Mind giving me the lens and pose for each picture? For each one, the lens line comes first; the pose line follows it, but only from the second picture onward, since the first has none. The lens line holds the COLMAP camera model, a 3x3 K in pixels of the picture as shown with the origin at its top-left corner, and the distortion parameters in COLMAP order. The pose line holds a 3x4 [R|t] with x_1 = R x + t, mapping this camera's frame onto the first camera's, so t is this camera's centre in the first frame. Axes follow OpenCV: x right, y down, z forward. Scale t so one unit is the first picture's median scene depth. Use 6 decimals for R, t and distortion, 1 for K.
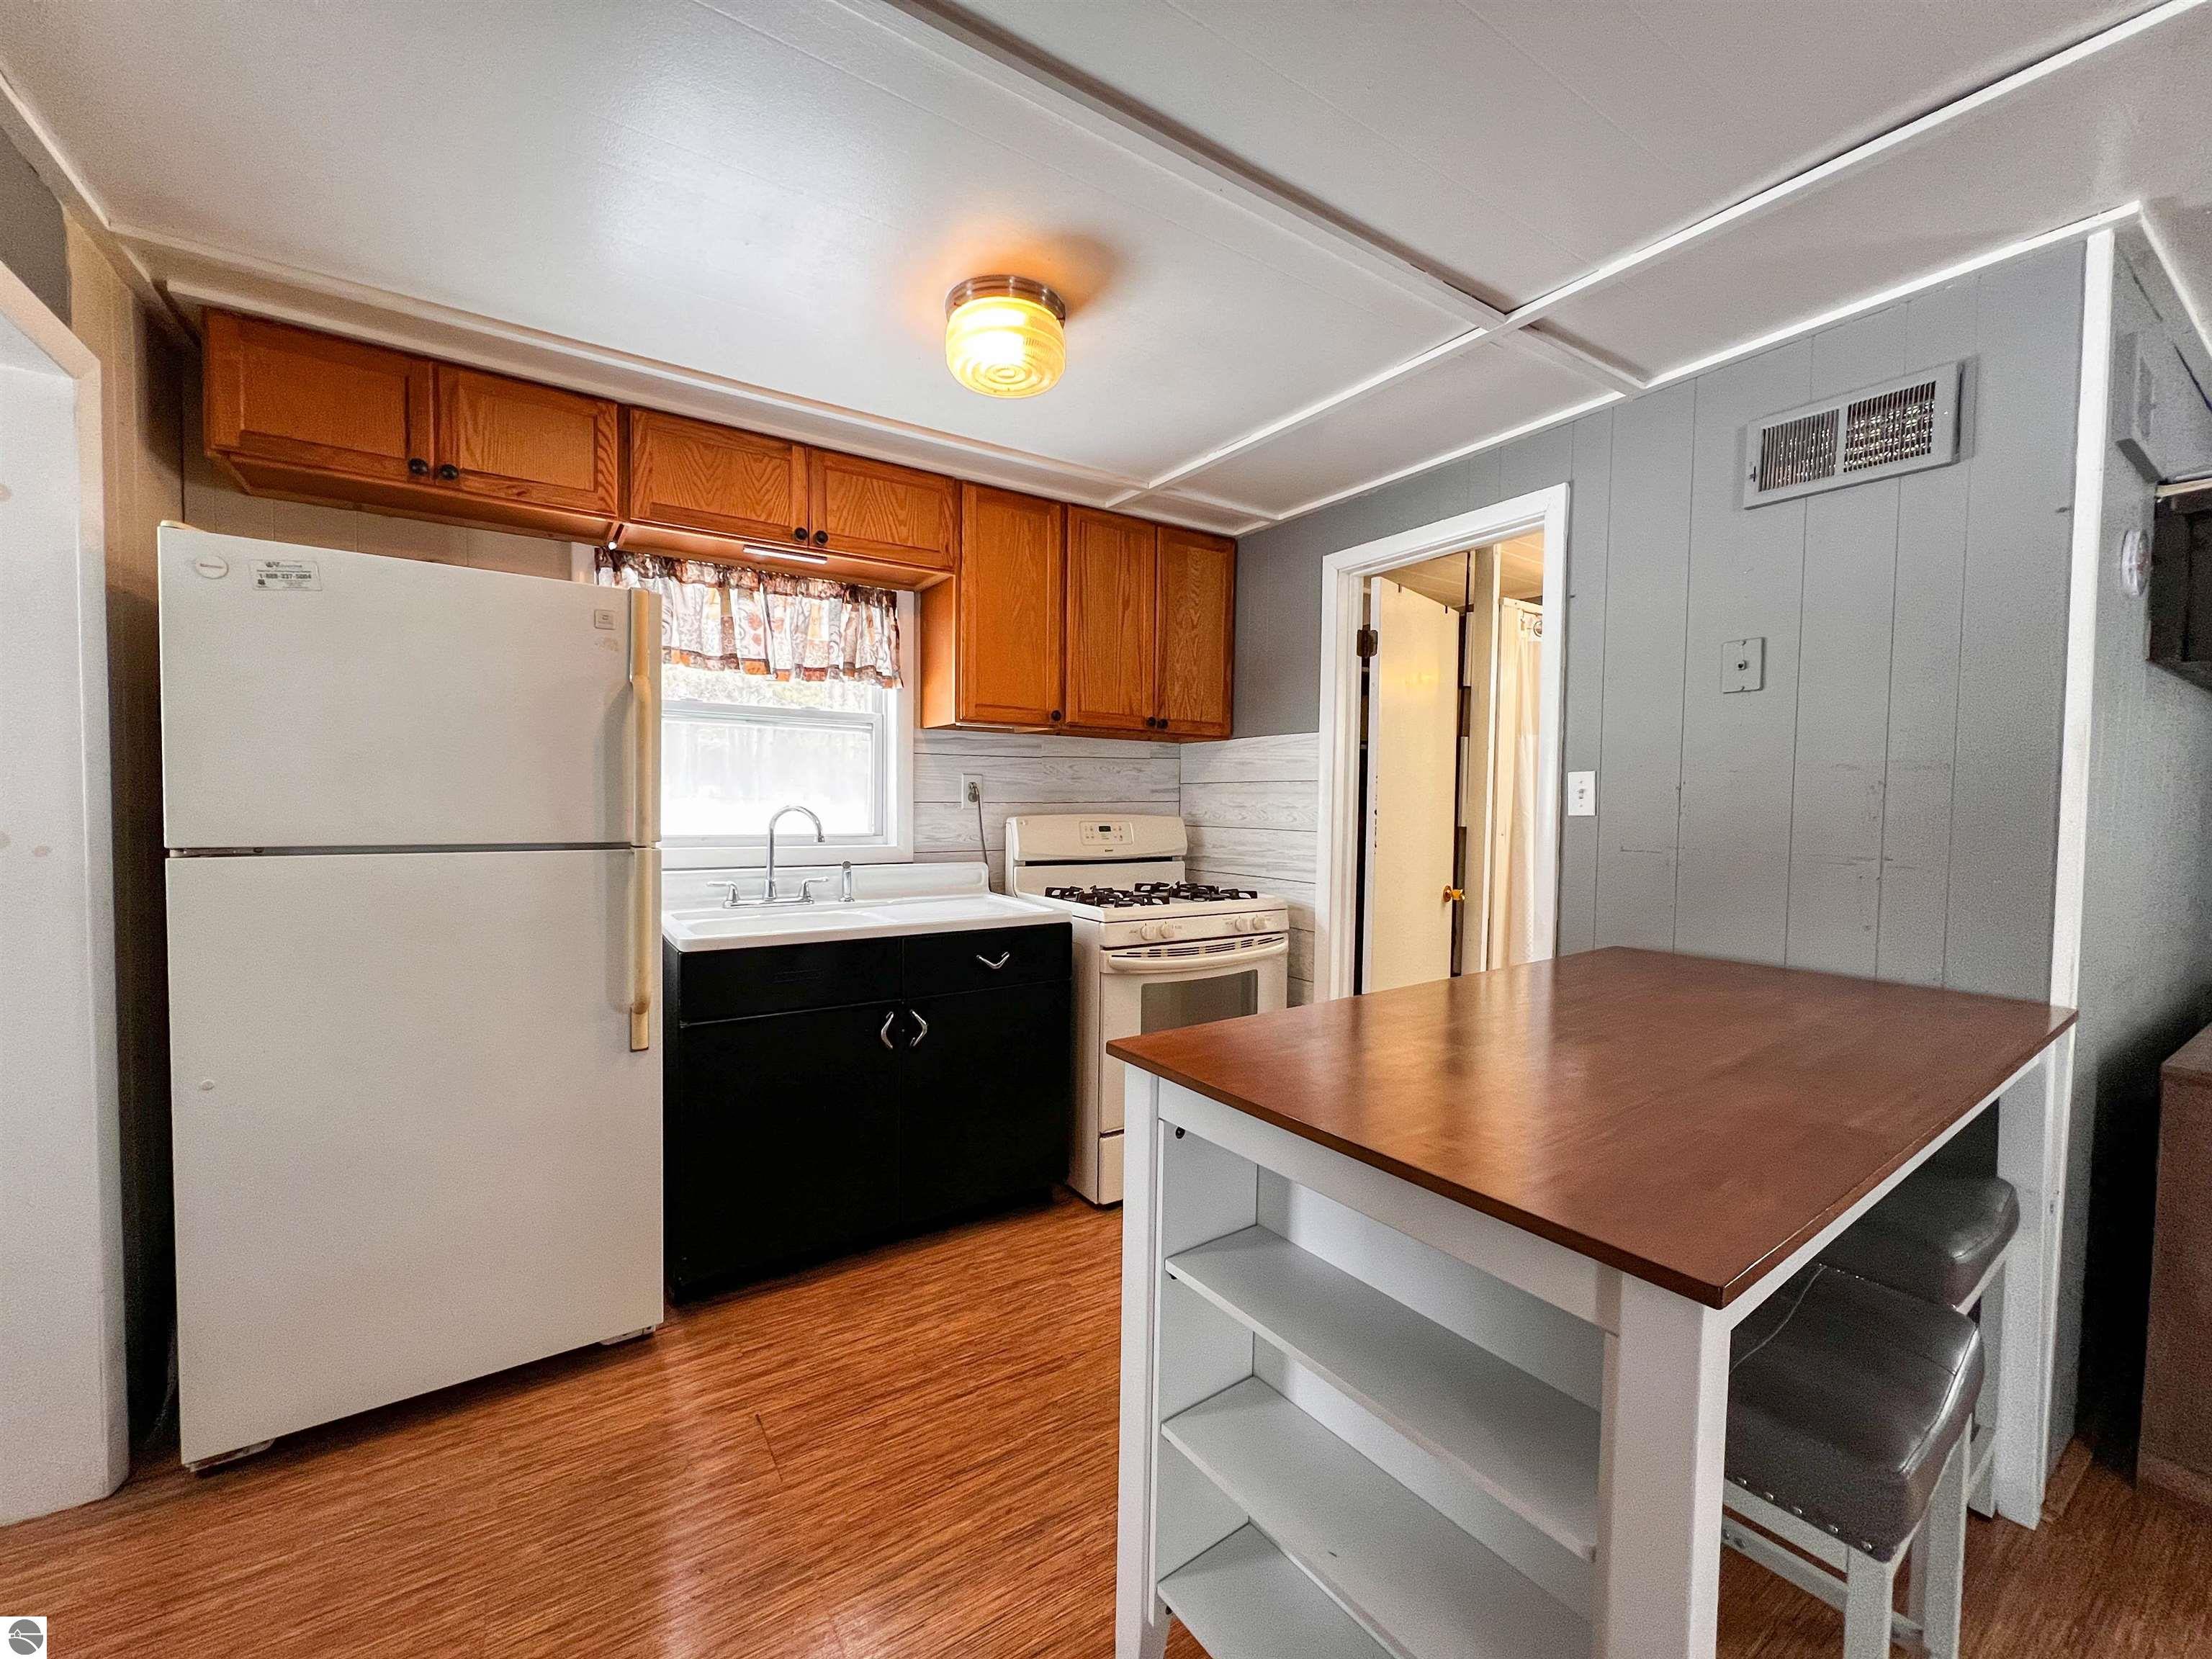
lens RADIAL K [[882.5, 0, 1103.8], [0, 882.5, 827.9], [0, 0, 1]] dist [-0.000406, 0.000217]
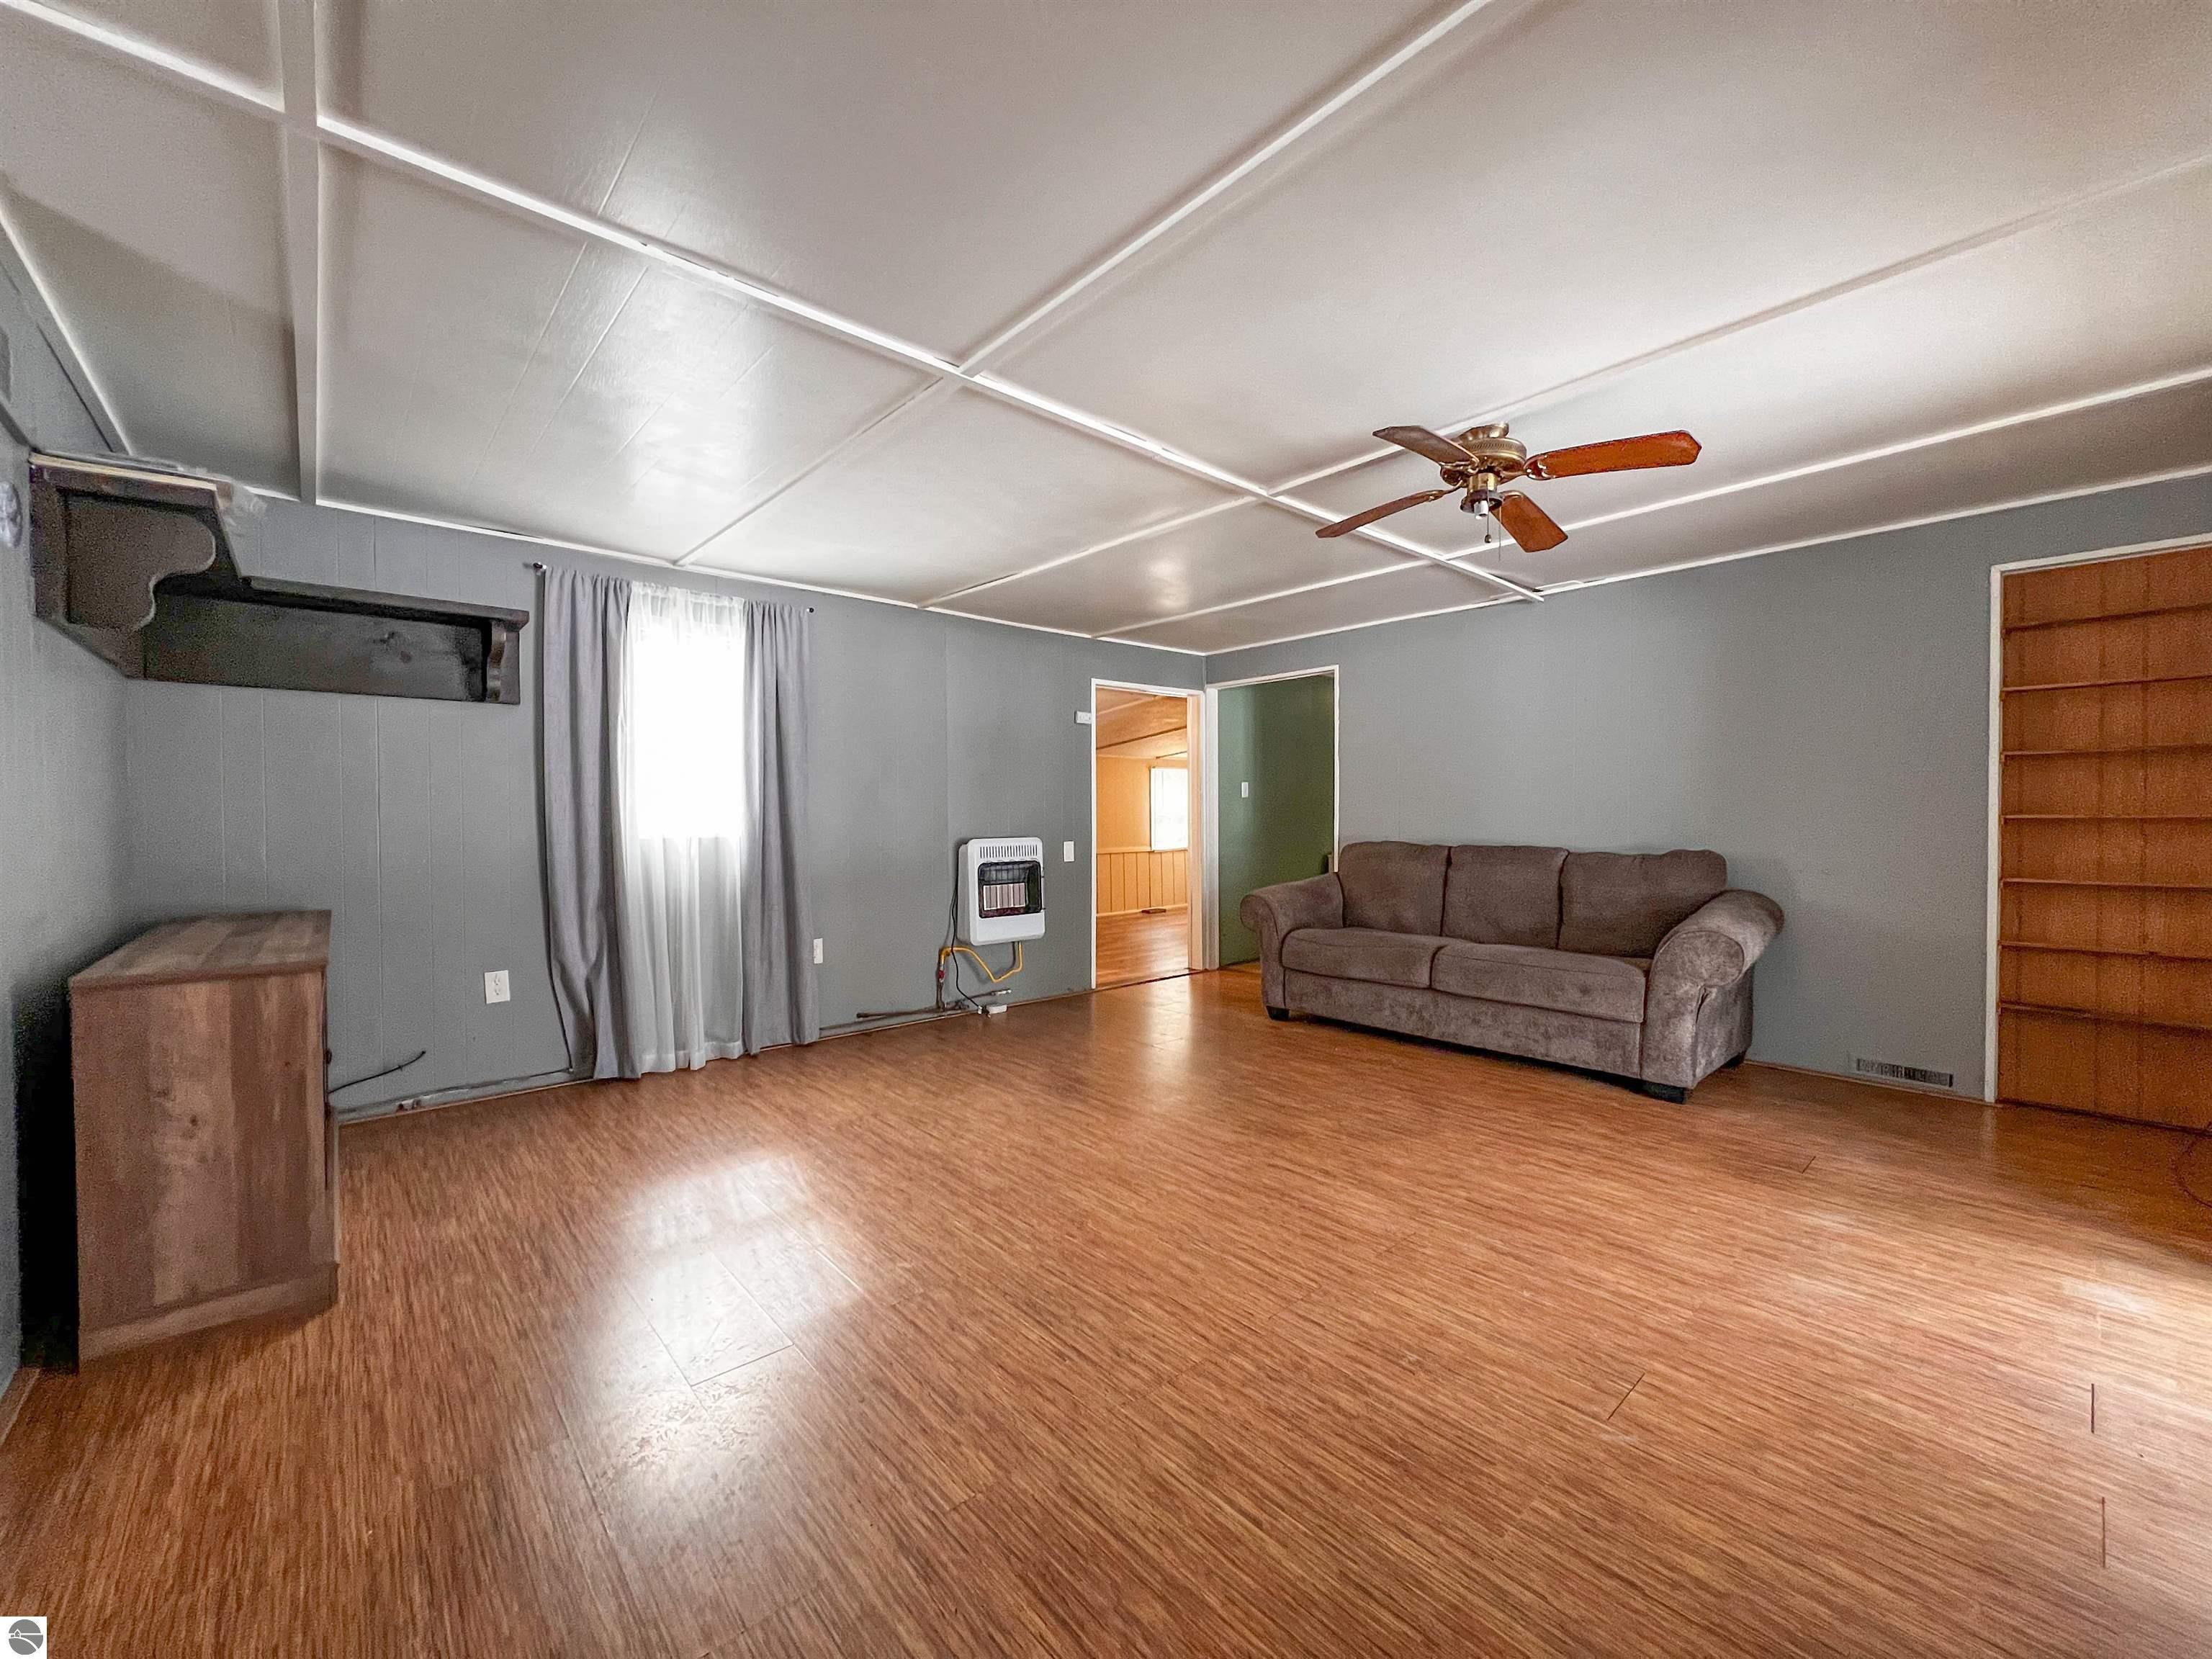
lens RADIAL K [[880.3, 0, 1104.8], [0, 880.3, 828.9], [0, 0, 1]] dist [-0.001339, -0.000431]
pose [[-0.140316, -0.033643, 0.989535, -0.033951], [0.039165, 0.998452, 0.039500, 0.049081], [-0.989332, 0.044298, -0.138782, -0.075572]]
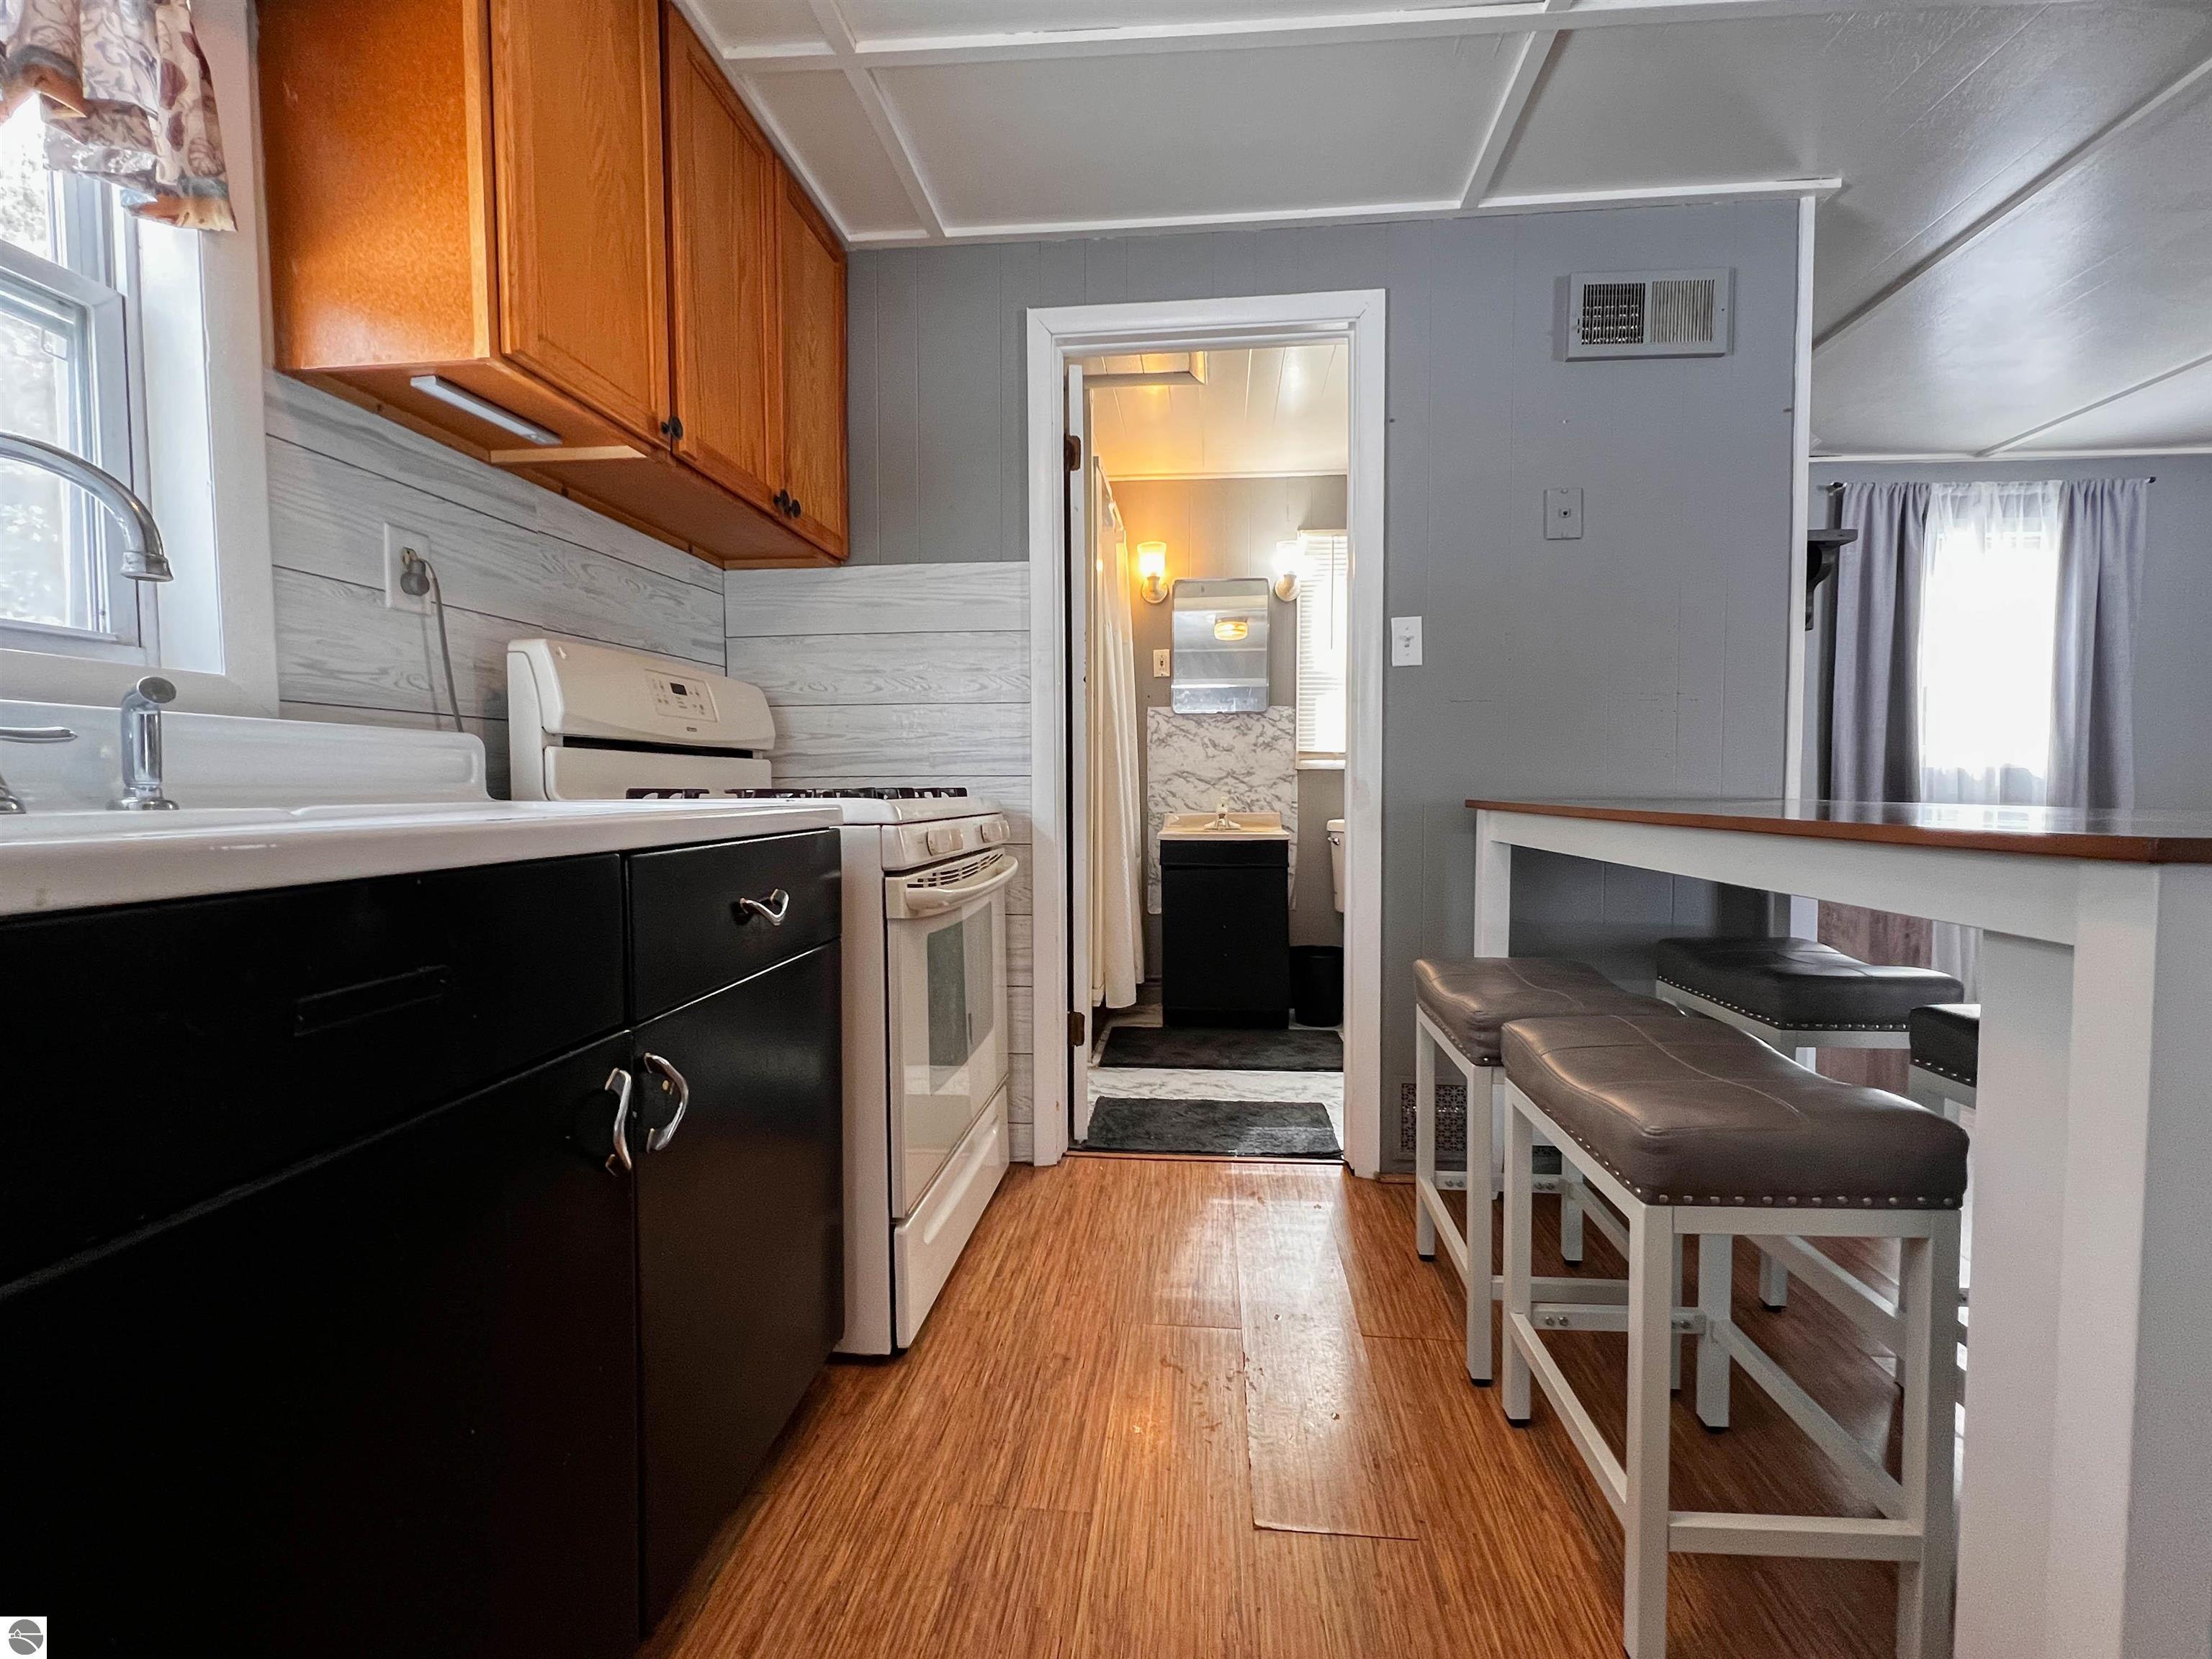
lens RADIAL K [[943.1, 0, 1130.3], [0, 943.1, 828.5], [0, 0, 1]] dist [0.000272, -0.000077]
pose [[0.618994, -0.049791, 0.783816, -0.329415], [0.037037, 0.998729, 0.034194, 0.088778], [-0.784522, 0.007864, 0.620052, 0.498169]]
